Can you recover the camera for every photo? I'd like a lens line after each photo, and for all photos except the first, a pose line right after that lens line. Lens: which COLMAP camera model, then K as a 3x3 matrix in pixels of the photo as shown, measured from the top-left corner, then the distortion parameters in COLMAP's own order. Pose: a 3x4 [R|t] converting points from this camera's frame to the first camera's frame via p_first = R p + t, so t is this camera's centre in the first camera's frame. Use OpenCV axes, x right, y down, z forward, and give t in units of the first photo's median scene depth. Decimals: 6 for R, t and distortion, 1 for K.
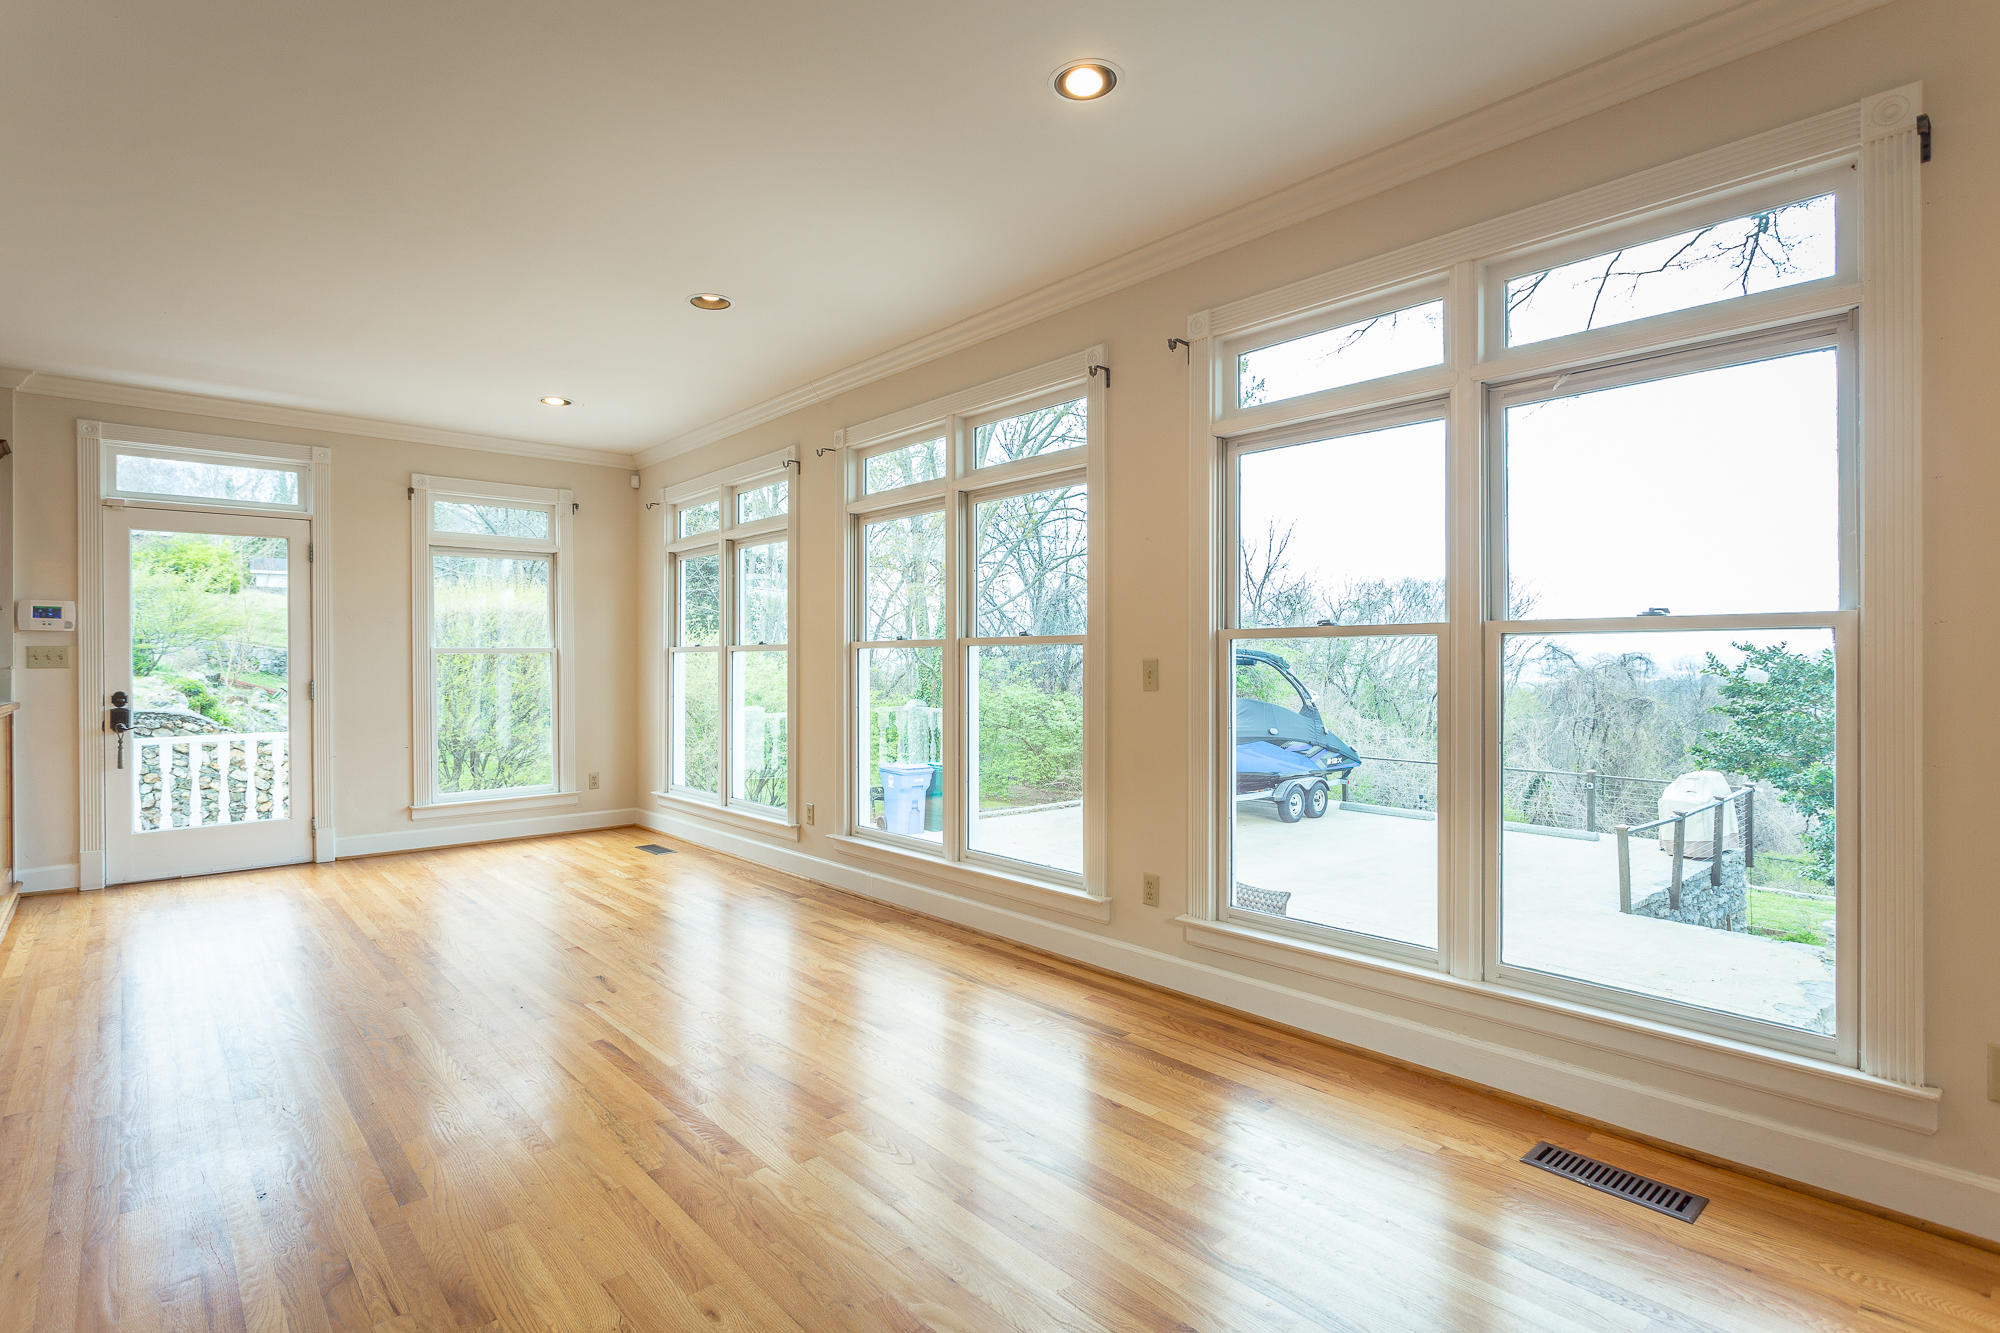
lens RADIAL K [[965.5, 0, 1002.0], [0, 965.5, 658.2], [0, 0, 1]] dist [-0.073641, 0.034784]
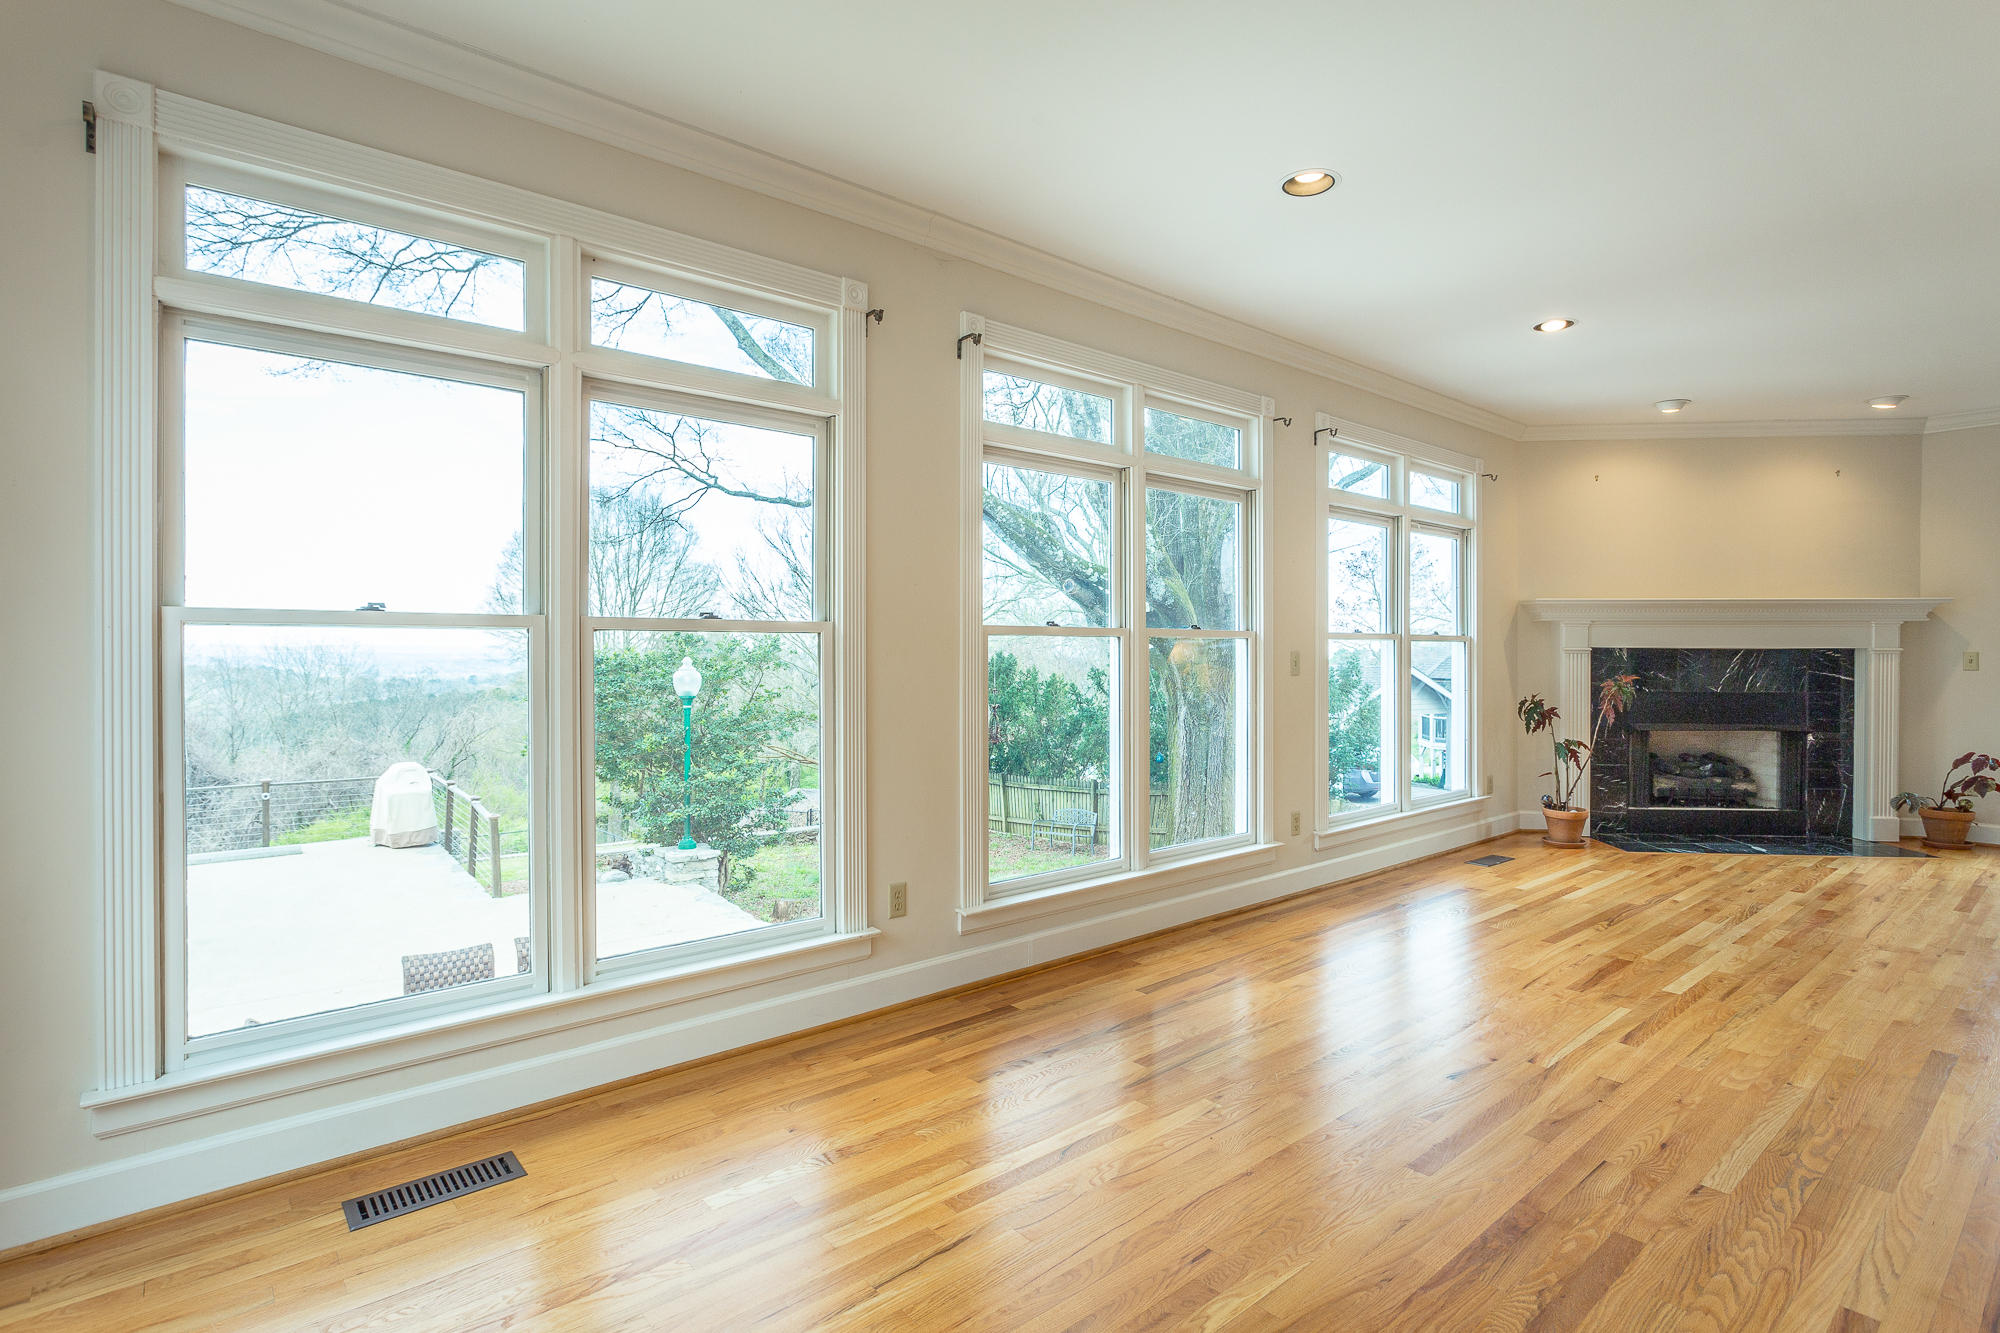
lens RADIAL K [[965.4, 0, 1010.3], [0, 965.4, 653.6], [0, 0, 1]] dist [-0.003288, -0.000303]
pose [[0.048558, 0.003518, 0.998814, -0.292987], [-0.001064, 0.999993, -0.003470, 0.001707], [-0.998820, -0.000894, 0.048561, 0.320432]]
